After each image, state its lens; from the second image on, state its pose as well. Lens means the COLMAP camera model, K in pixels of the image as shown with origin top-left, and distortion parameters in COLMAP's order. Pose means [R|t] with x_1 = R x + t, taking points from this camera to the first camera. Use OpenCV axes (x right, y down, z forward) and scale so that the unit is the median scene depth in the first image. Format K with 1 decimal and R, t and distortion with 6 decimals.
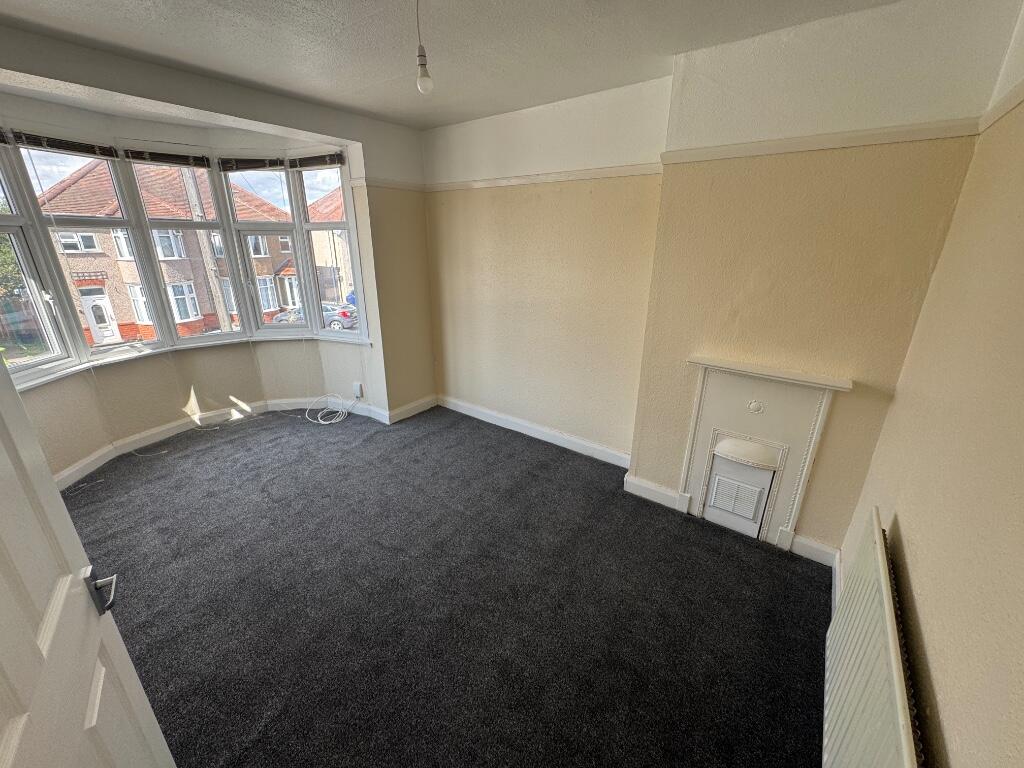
lens RADIAL K [[410.8, 0, 512.0], [0, 410.8, 384.0], [0, 0, 1]] dist [0.000259, 0.000166]
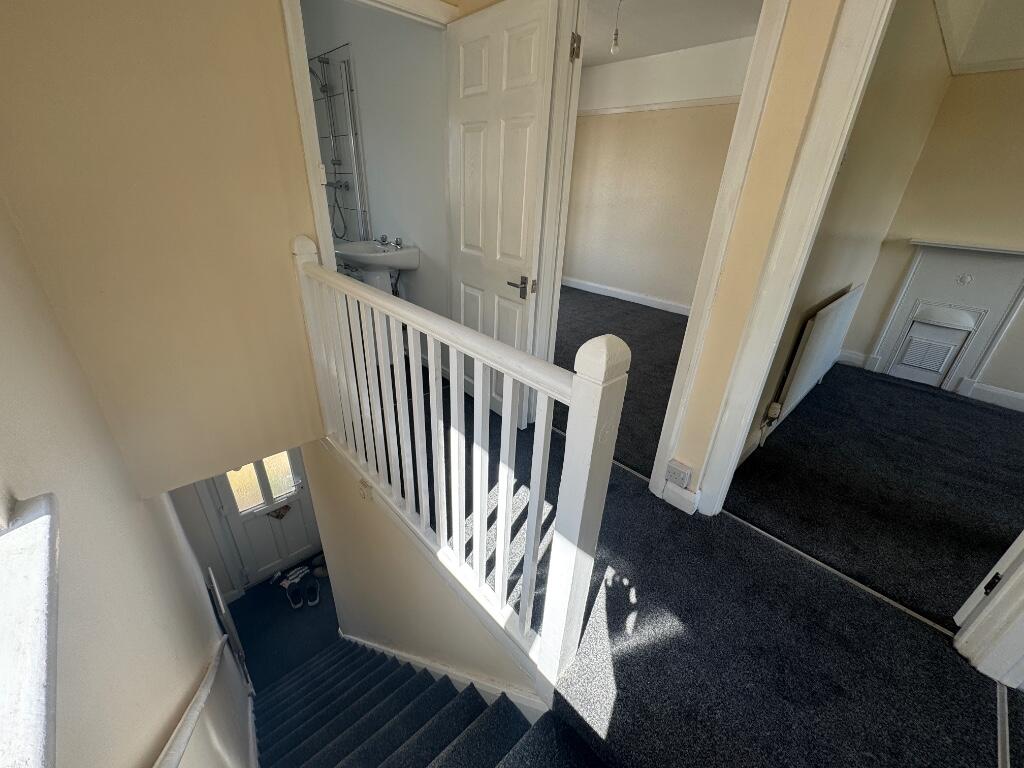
lens RADIAL K [[410.8, 0, 512.0], [0, 410.8, 384.0], [0, 0, 1]] dist [0.000259, 0.000166]
pose [[0.986538, 0.098936, -0.130205, -0.147055], [-0.083990, 0.989731, 0.115668, 0.346098], [0.140312, -0.103175, 0.984717, -0.605950]]
